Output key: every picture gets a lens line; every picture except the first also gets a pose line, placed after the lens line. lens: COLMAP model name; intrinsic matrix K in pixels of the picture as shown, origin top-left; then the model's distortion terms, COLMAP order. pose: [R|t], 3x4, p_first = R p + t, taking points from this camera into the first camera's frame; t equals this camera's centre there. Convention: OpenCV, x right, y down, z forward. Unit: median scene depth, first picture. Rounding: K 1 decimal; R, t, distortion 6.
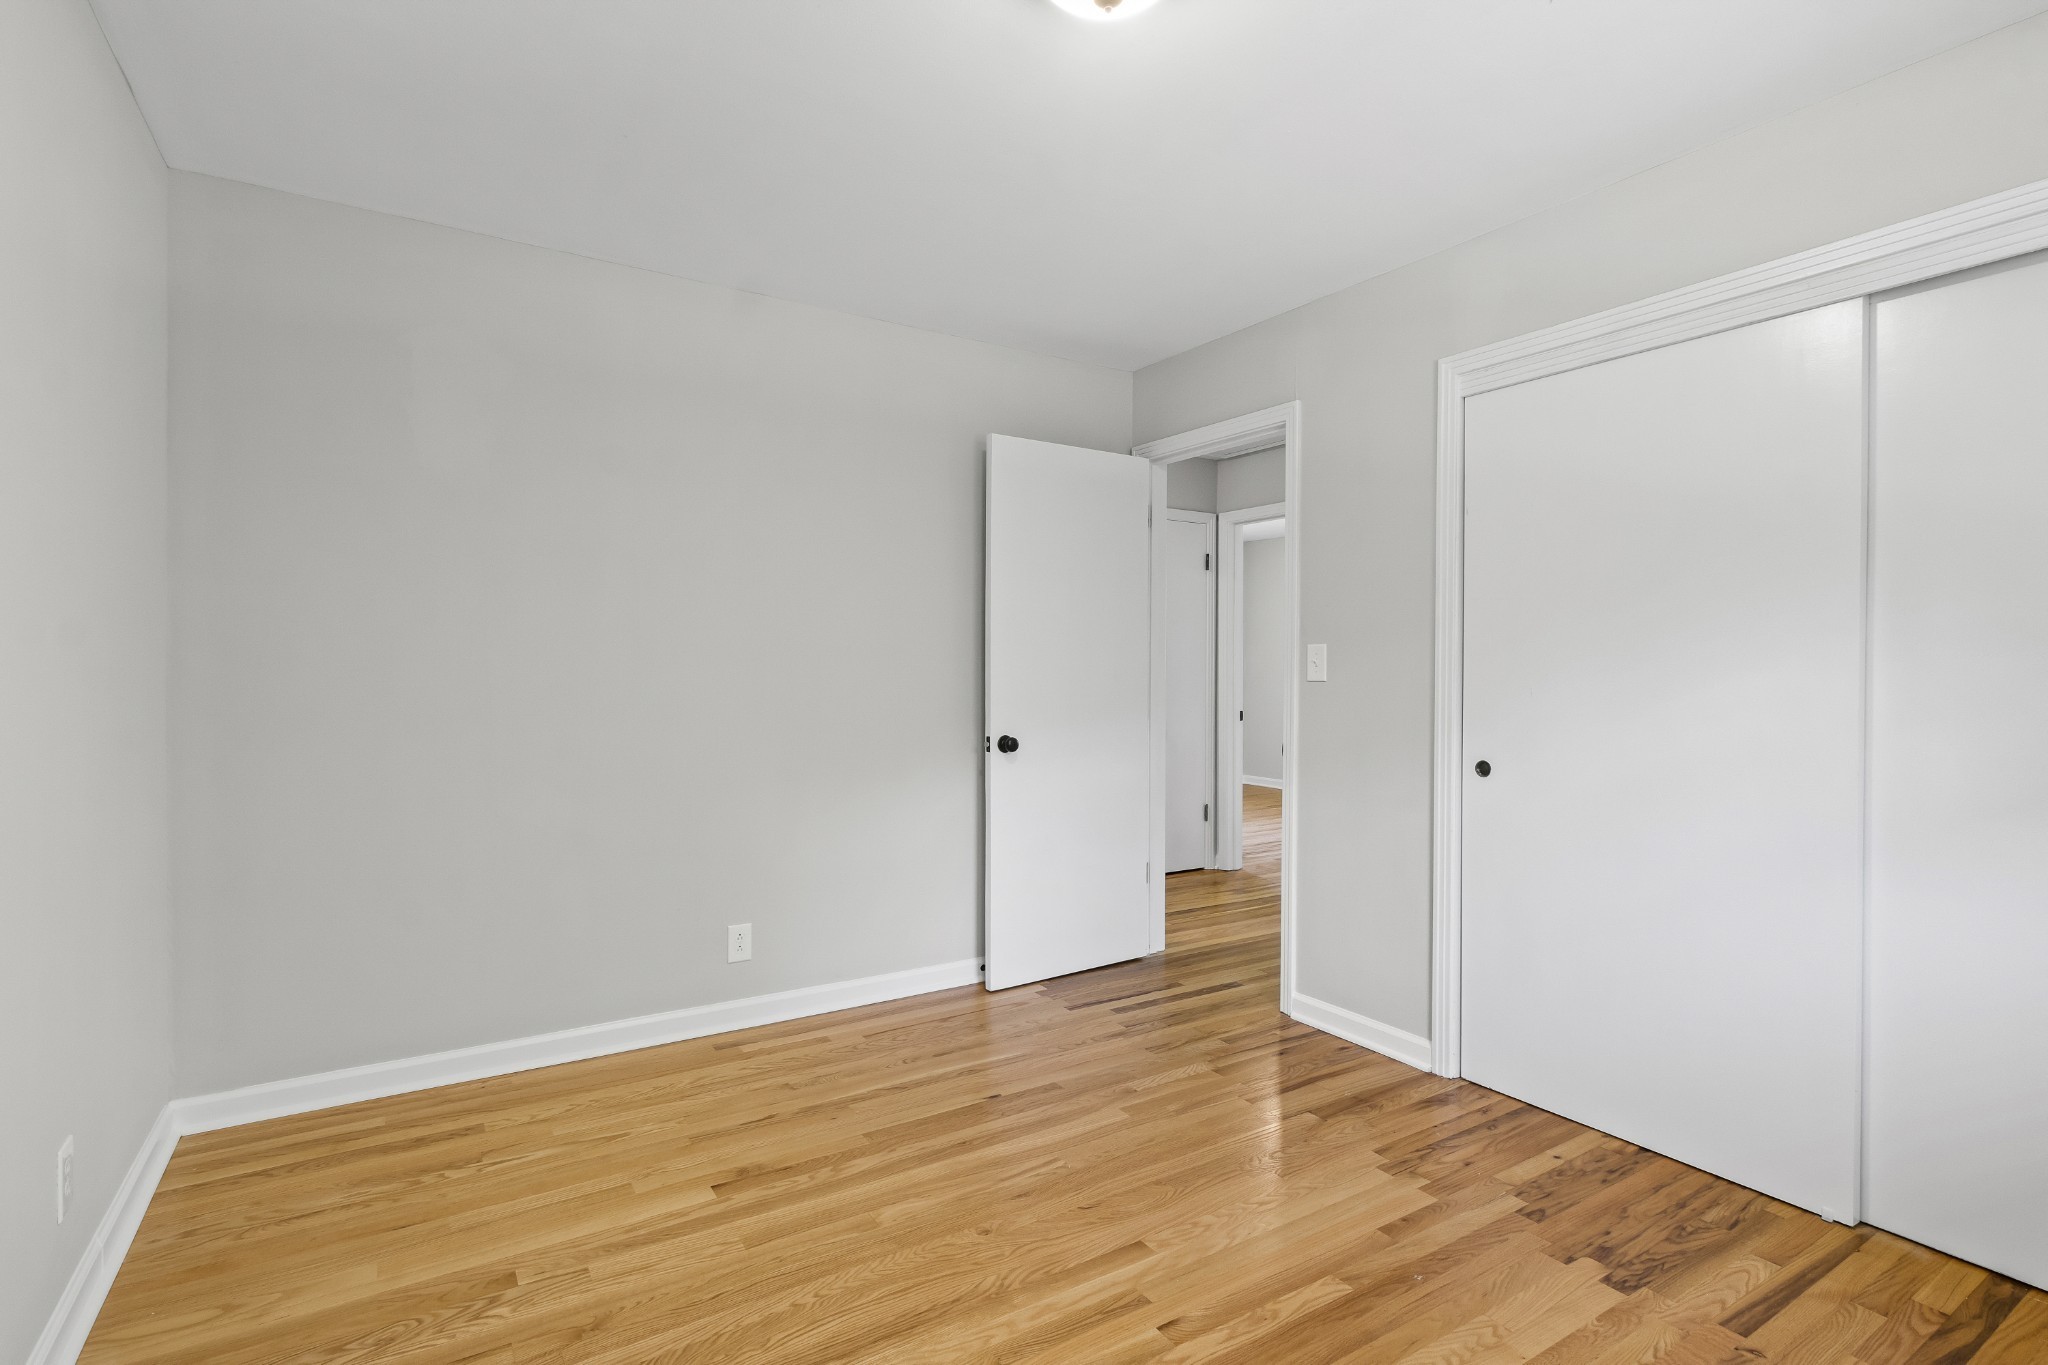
lens RADIAL K [[979.2, 0, 1023.1], [0, 979.2, 685.4], [0, 0, 1]] dist [0.008744, -0.001208]
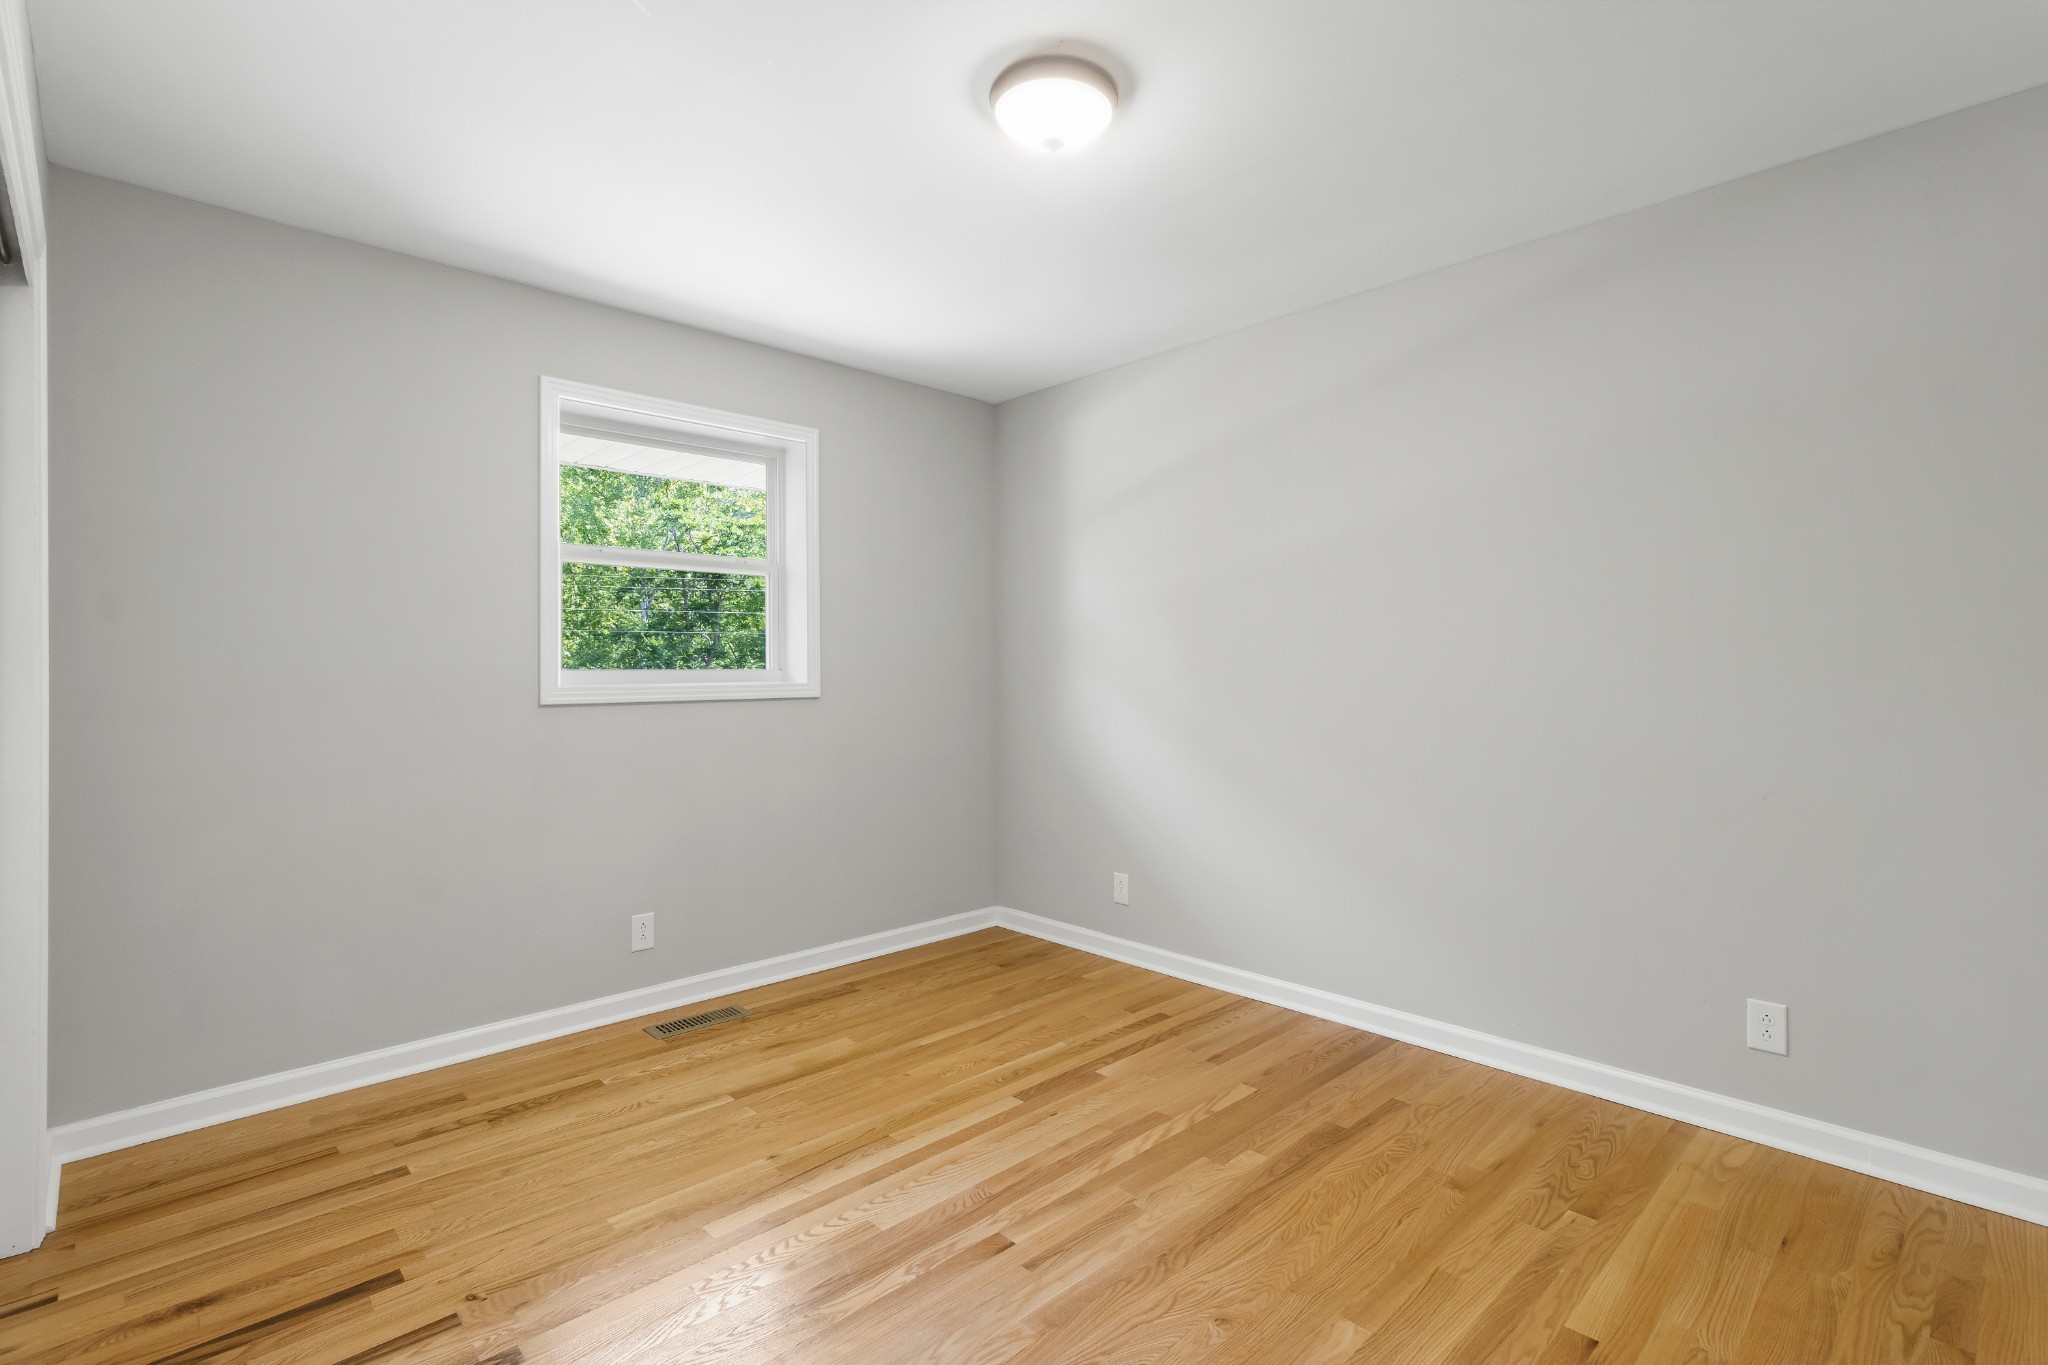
lens RADIAL K [[979.2, 0, 1023.7], [0, 979.2, 677.8], [0, 0, 1]] dist [0.008744, -0.001208]
pose [[-0.980721, -0.000974, -0.195411, 0.331839], [-0.005372, 0.999744, 0.021979, -0.029070], [0.195339, 0.022605, -0.980475, 1.996793]]
